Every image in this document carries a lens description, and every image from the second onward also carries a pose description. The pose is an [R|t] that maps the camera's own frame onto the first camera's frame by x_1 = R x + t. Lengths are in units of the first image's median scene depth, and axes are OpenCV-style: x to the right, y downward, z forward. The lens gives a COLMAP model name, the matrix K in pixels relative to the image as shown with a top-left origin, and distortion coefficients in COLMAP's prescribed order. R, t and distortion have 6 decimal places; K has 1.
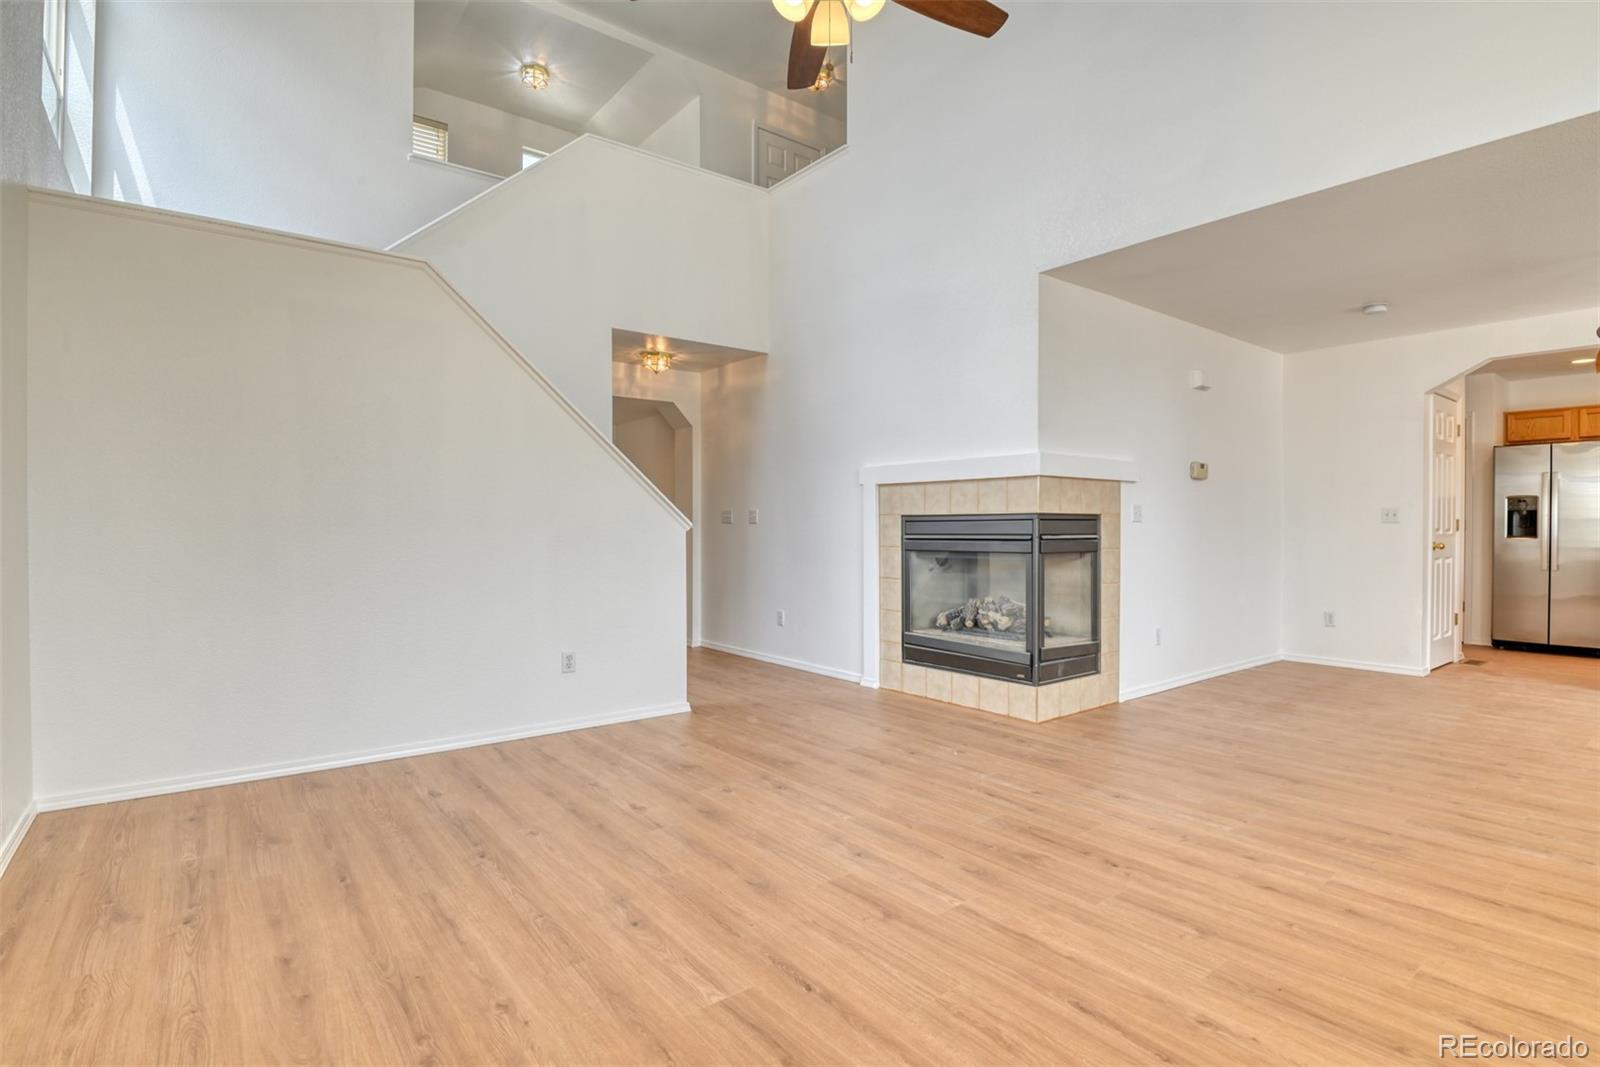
lens RADIAL K [[786.0, 0, 797.5], [0, 786.0, 542.3], [0, 0, 1]] dist [-0.030092, -0.000645]
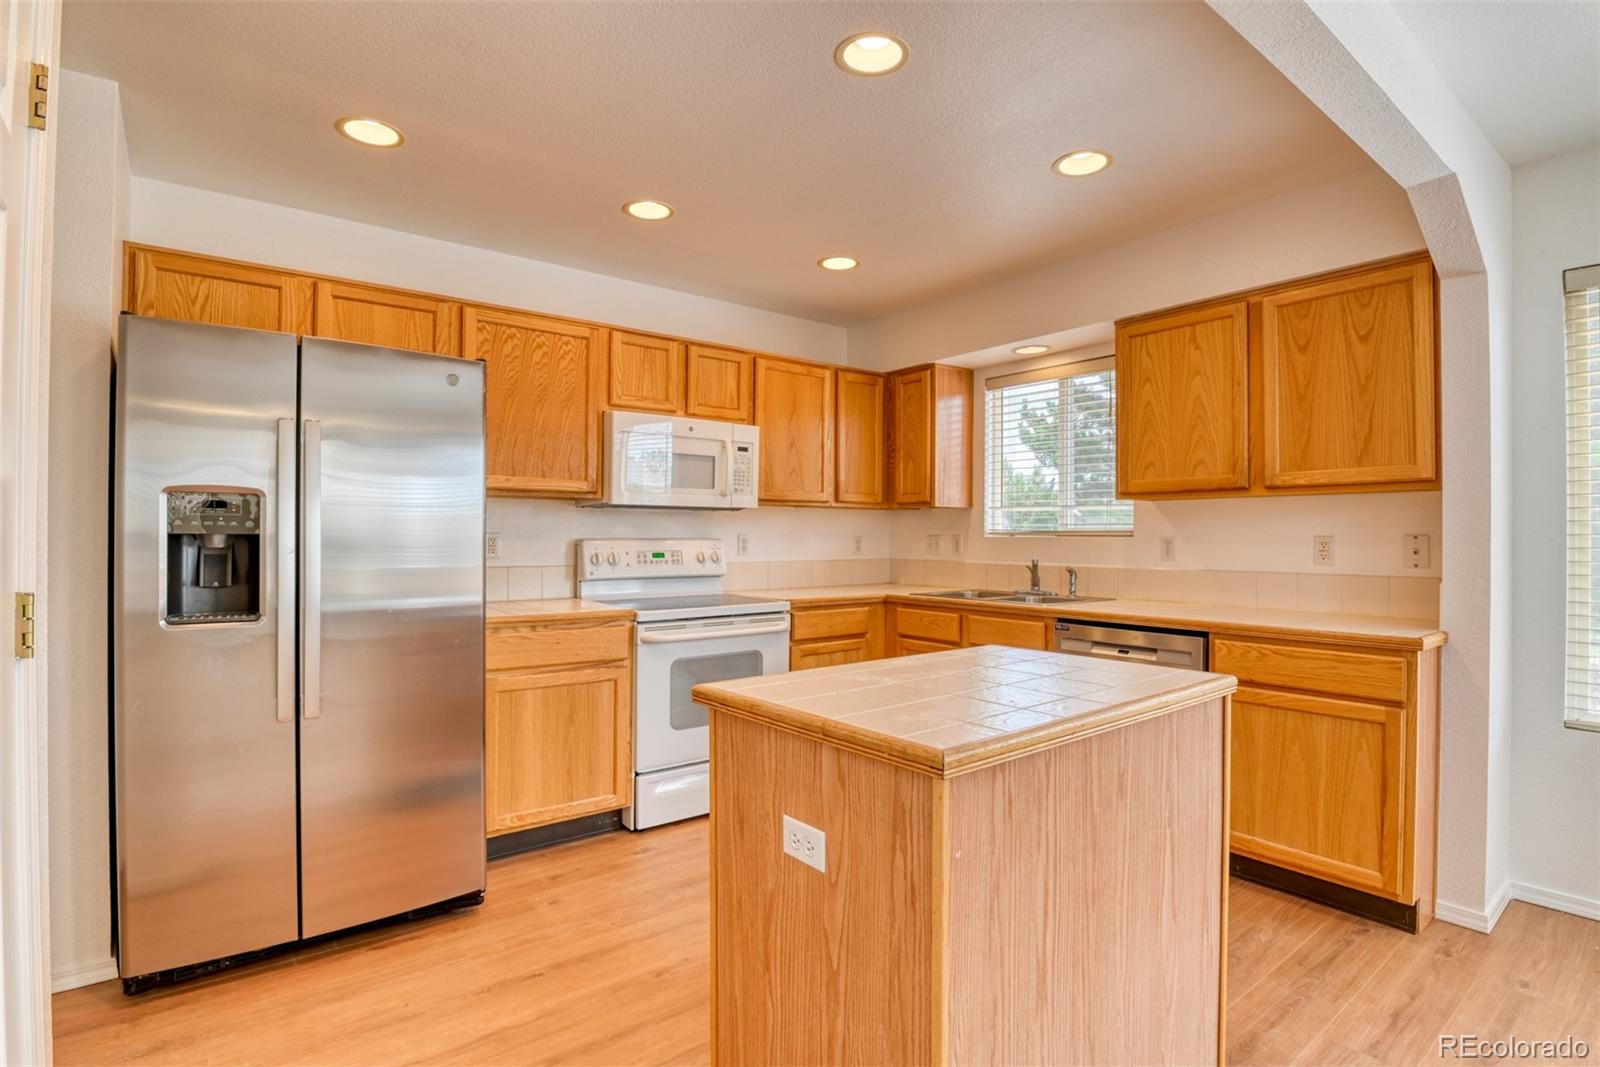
lens RADIAL K [[787.8, 0, 807.4], [0, 787.8, 530.8], [0, 0, 1]] dist [-0.027729, -0.000992]
pose [[-0.014048, 0.004772, 0.999890, 1.427840], [0.014833, 0.999880, -0.004564, -0.086661], [-0.999791, 0.014767, -0.014117, 1.729692]]
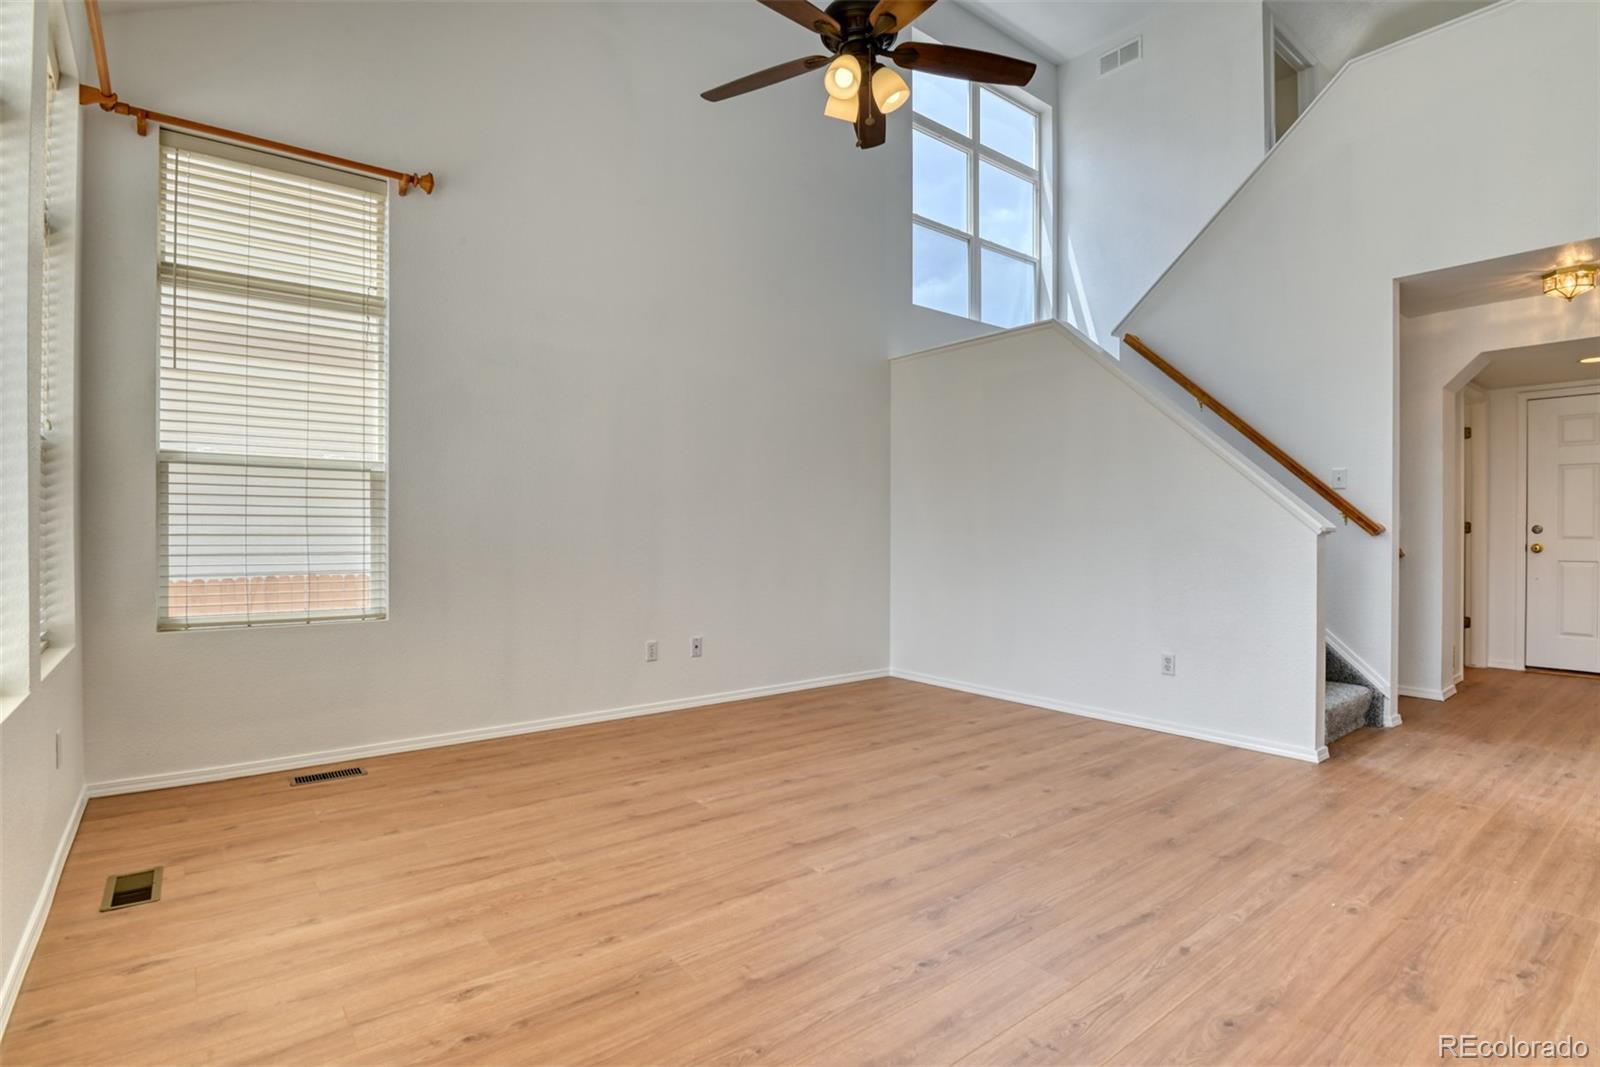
lens RADIAL K [[782.7, 0, 803.0], [0, 782.7, 534.7], [0, 0, 1]] dist [-0.024476, -0.001439]
pose [[0.012295, 0.005782, -0.999908, 1.011164], [-0.020156, 0.999782, 0.005534, -0.016063], [0.999721, 0.020086, 0.012409, 0.735114]]
